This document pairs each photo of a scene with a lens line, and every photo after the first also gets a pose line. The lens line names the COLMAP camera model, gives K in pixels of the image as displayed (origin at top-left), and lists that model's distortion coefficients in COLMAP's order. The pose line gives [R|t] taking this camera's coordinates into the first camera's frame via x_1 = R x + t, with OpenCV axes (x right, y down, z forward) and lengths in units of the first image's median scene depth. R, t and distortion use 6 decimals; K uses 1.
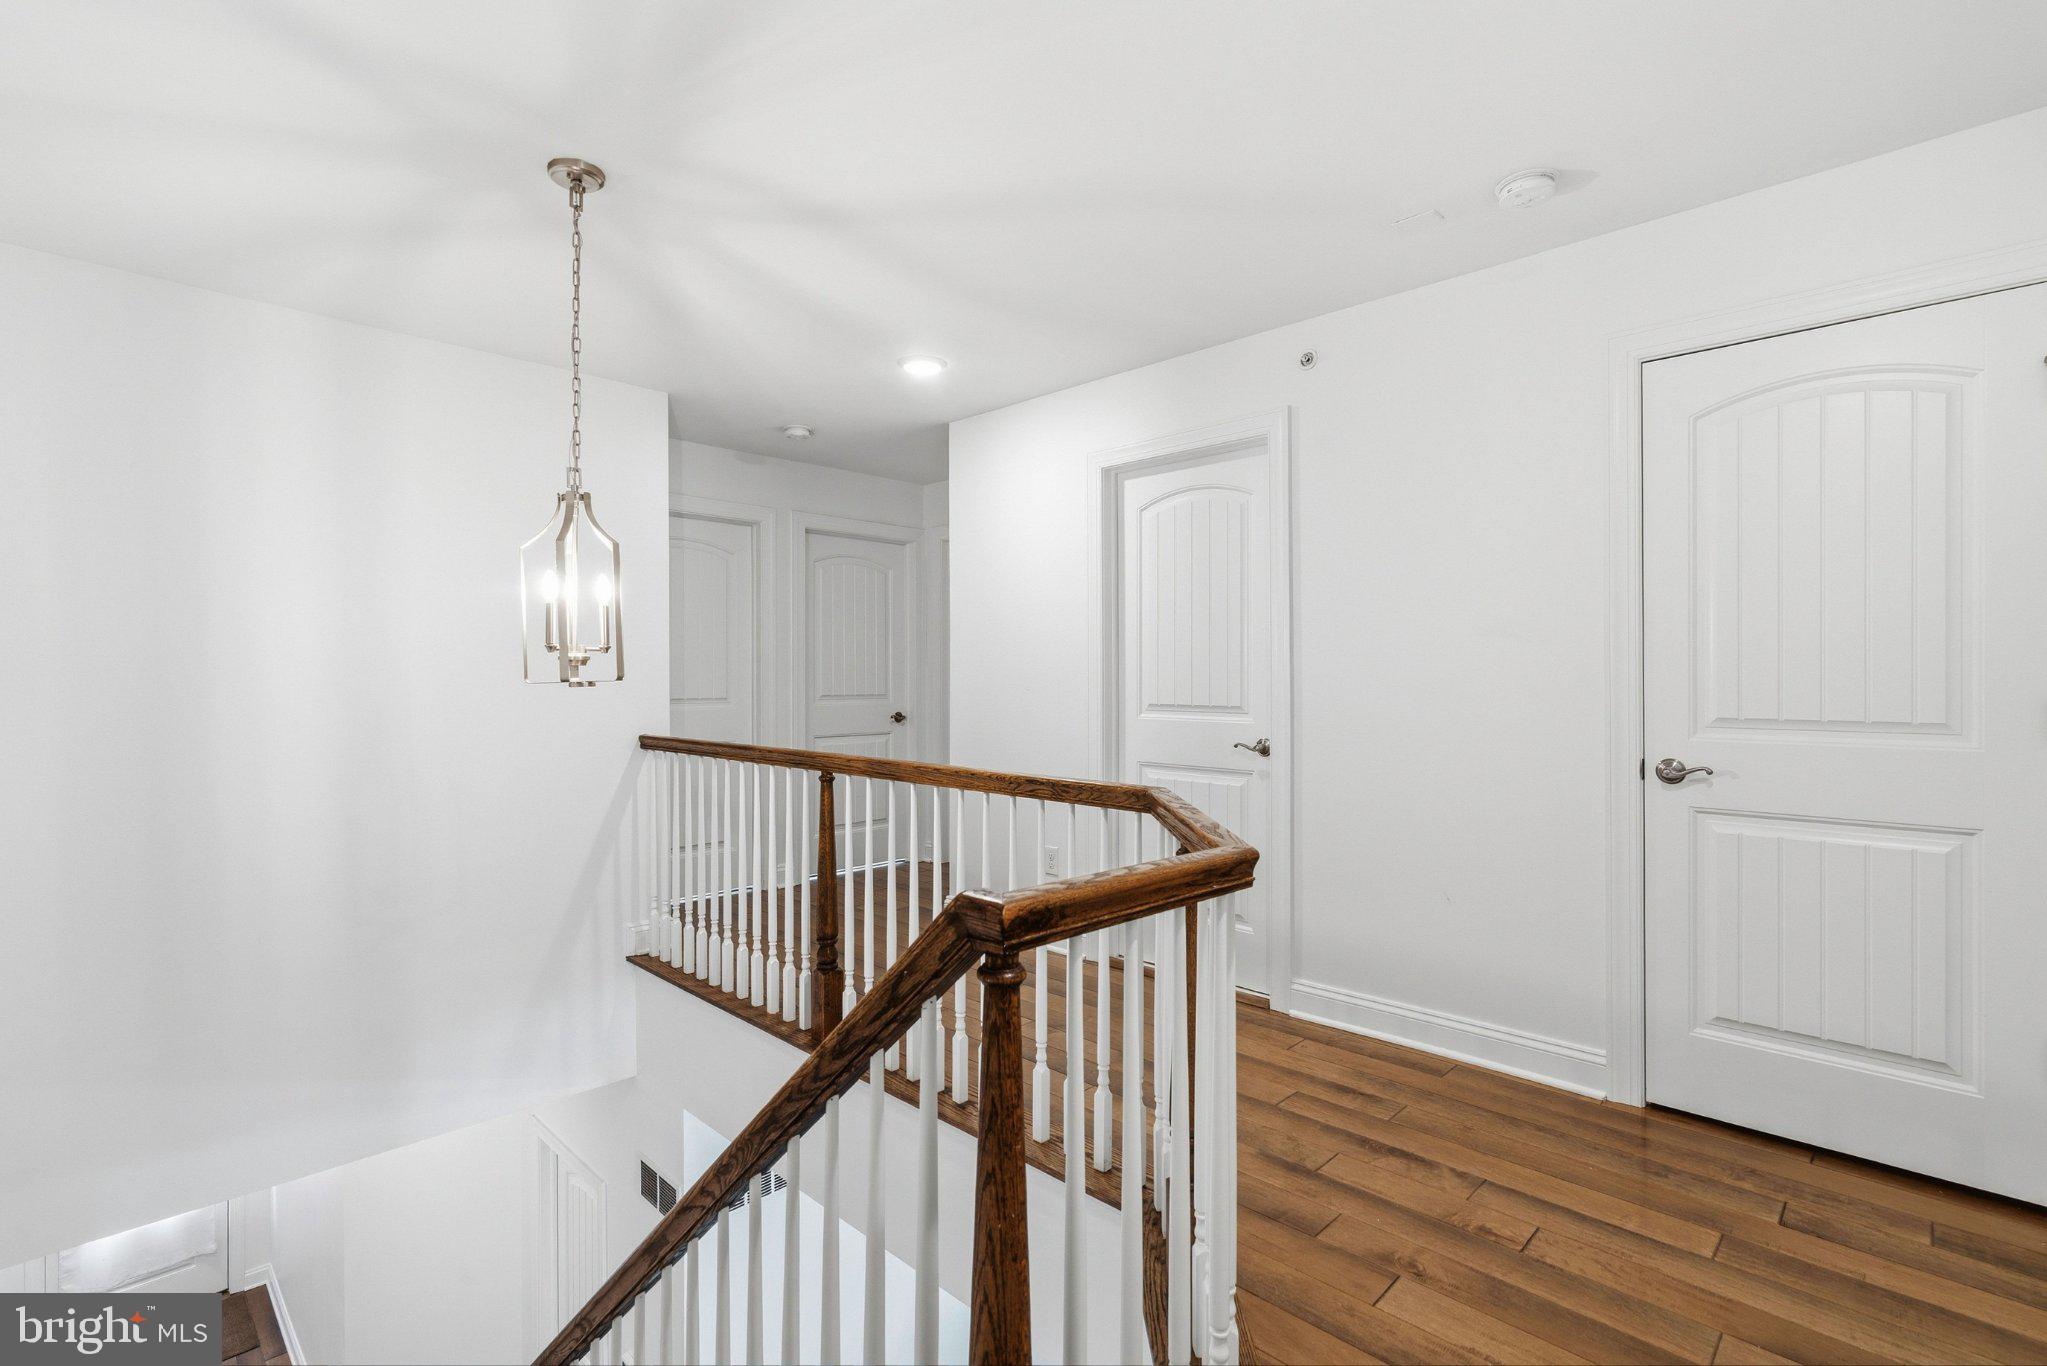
lens RADIAL K [[924.5, 0, 1026.5], [0, 924.5, 684.1], [0, 0, 1]] dist [-0.000412, -0.000033]
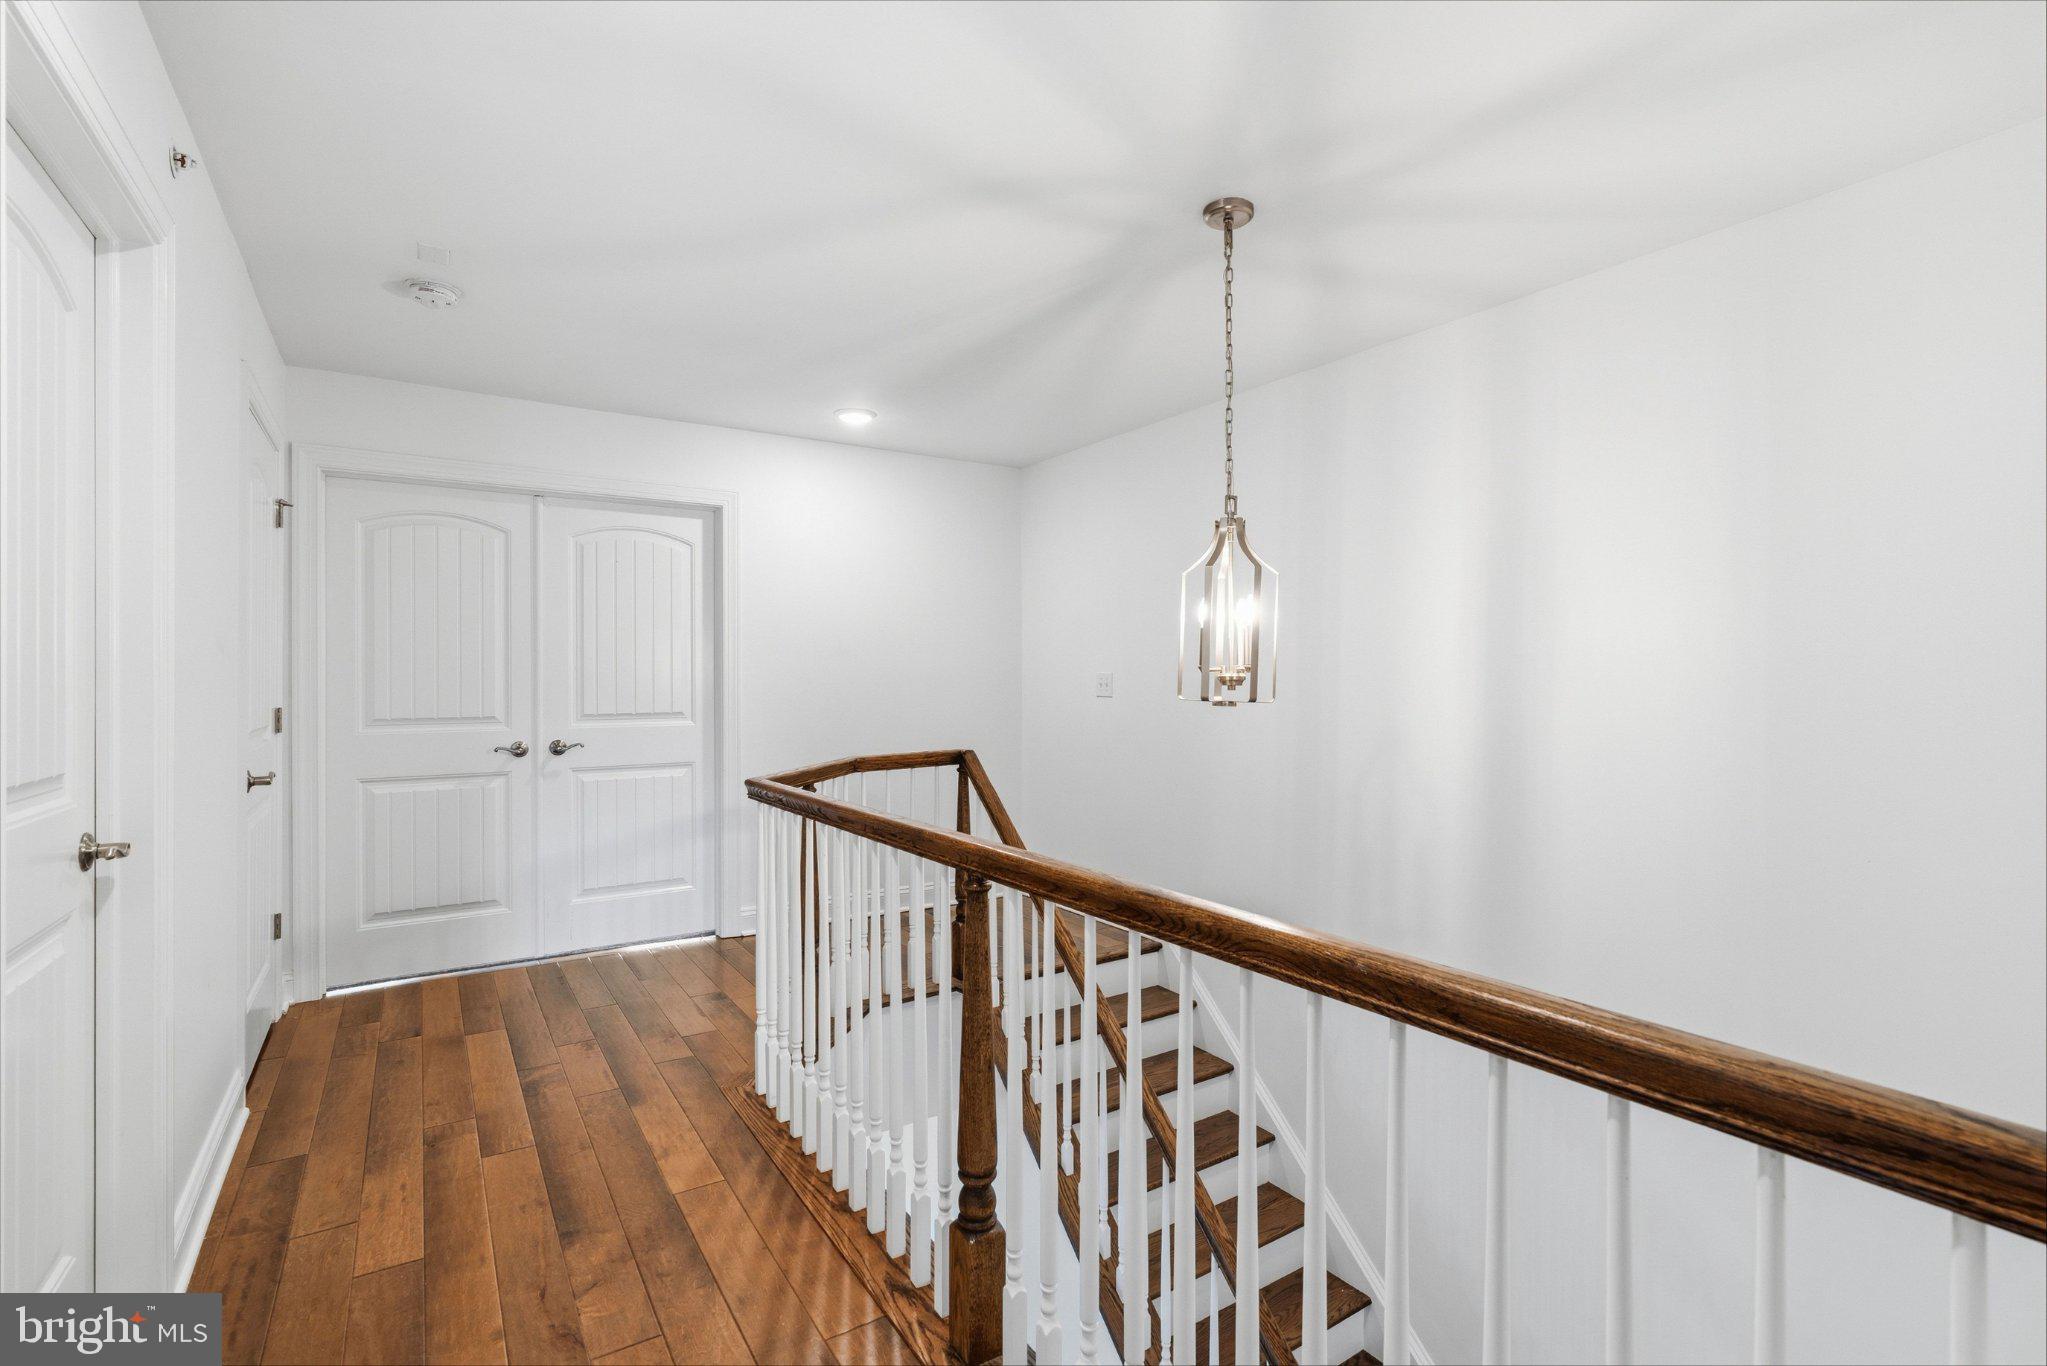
lens RADIAL K [[924.5, 0, 1022.8], [0, 924.5, 688.2], [0, 0, 1]] dist [-0.000412, -0.000033]
pose [[-0.975729, -0.000476, 0.218981, -0.495849], [0.001442, 0.999962, 0.008600, -0.026737], [-0.218977, 0.008707, -0.975691, 2.103509]]
